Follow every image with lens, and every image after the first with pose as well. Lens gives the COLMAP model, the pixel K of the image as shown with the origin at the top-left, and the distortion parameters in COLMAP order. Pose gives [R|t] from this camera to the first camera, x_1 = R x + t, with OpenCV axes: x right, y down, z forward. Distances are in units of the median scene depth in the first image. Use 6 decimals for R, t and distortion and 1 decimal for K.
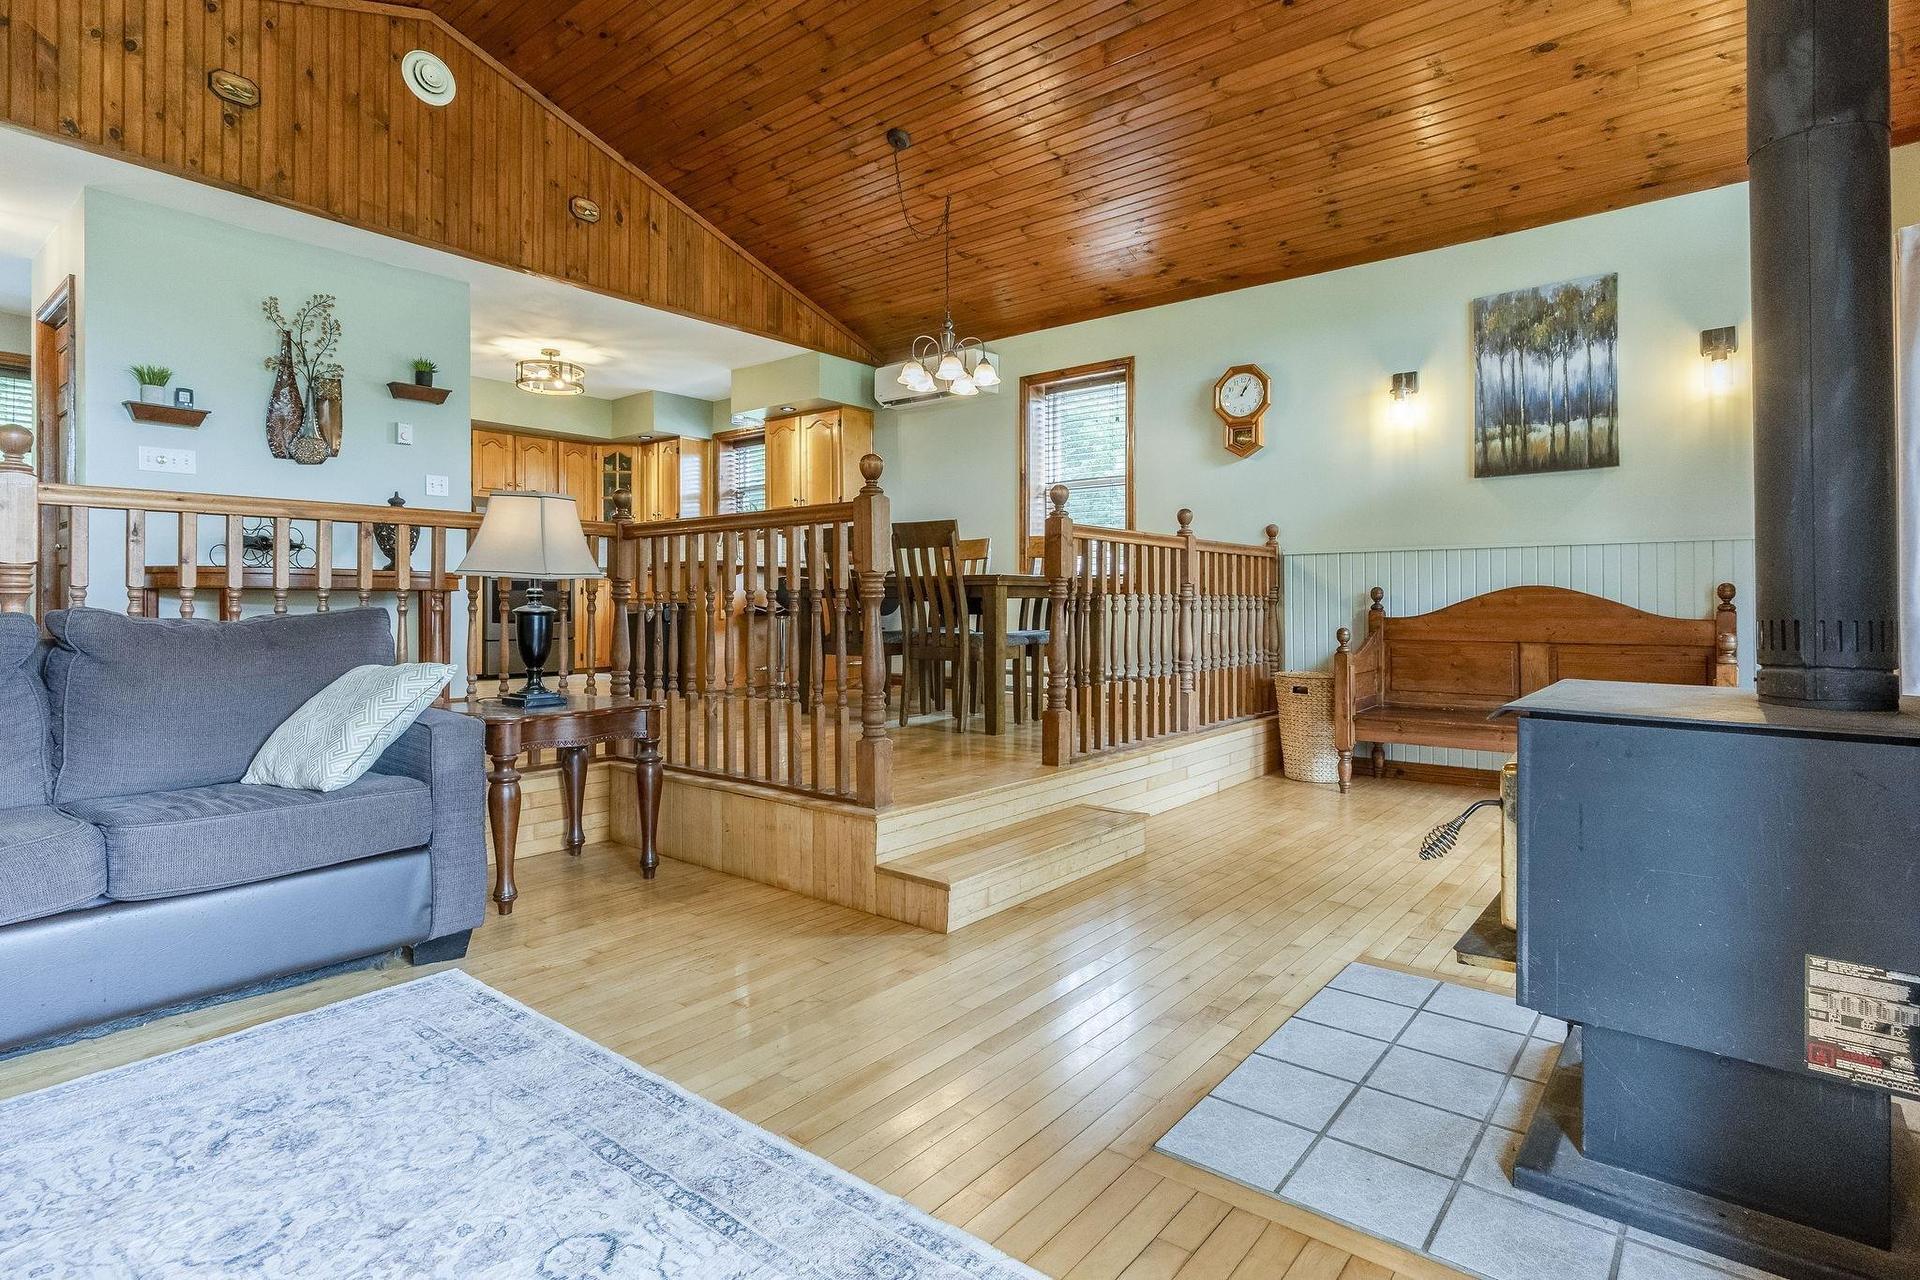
lens RADIAL K [[960.4, 0, 948.3], [0, 960.4, 604.0], [0, 0, 1]] dist [0.008789, -0.002837]
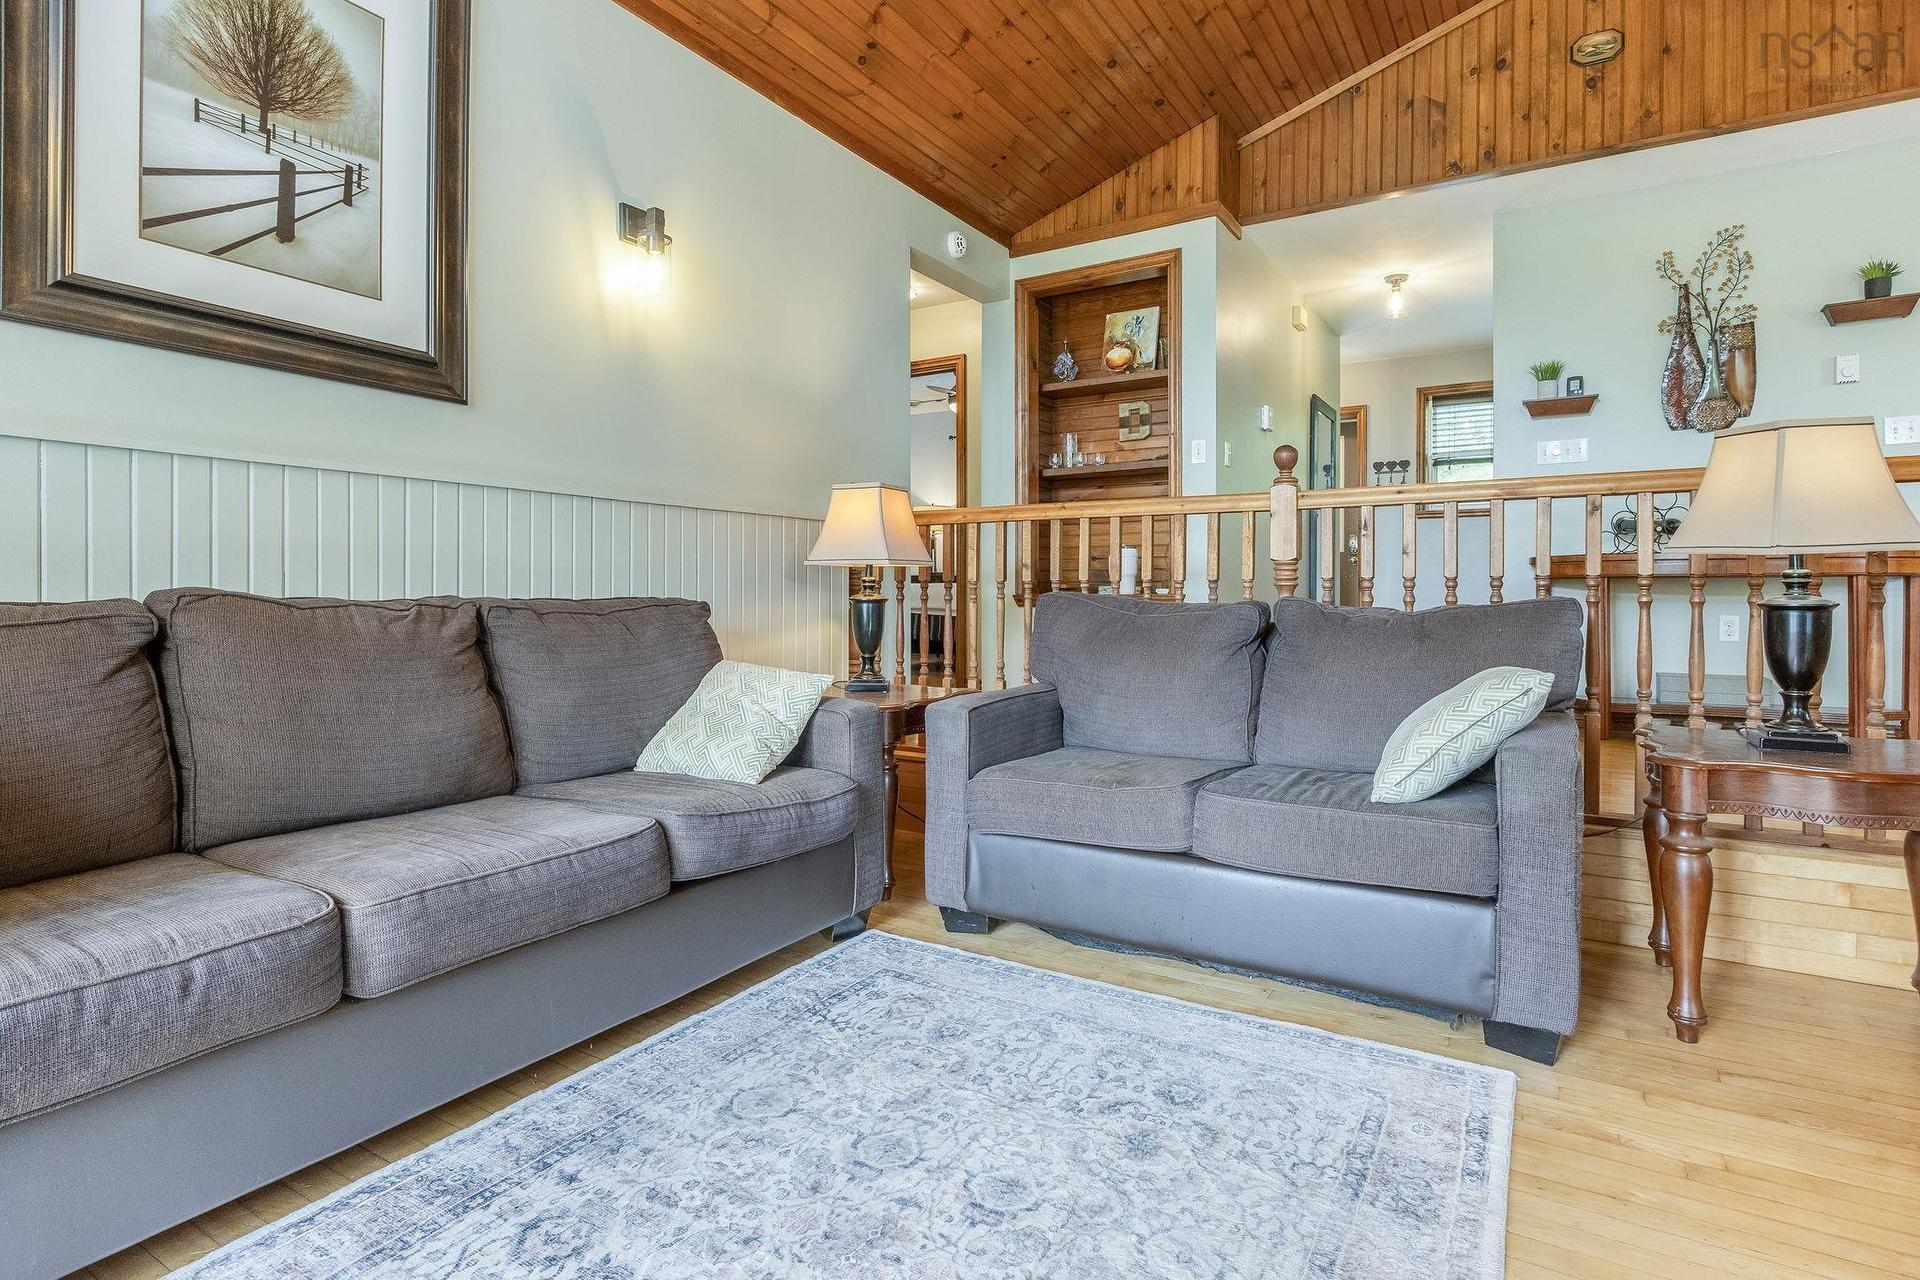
lens RADIAL K [[960.4, 0, 989.4], [0, 960.4, 592.1], [0, 0, 1]] dist [0.008789, -0.002837]
pose [[0.154888, -0.001178, -0.987931, 0.119044], [0.000466, 0.999999, -0.001120, -0.000570], [0.987932, -0.000287, 0.154888, 0.315339]]
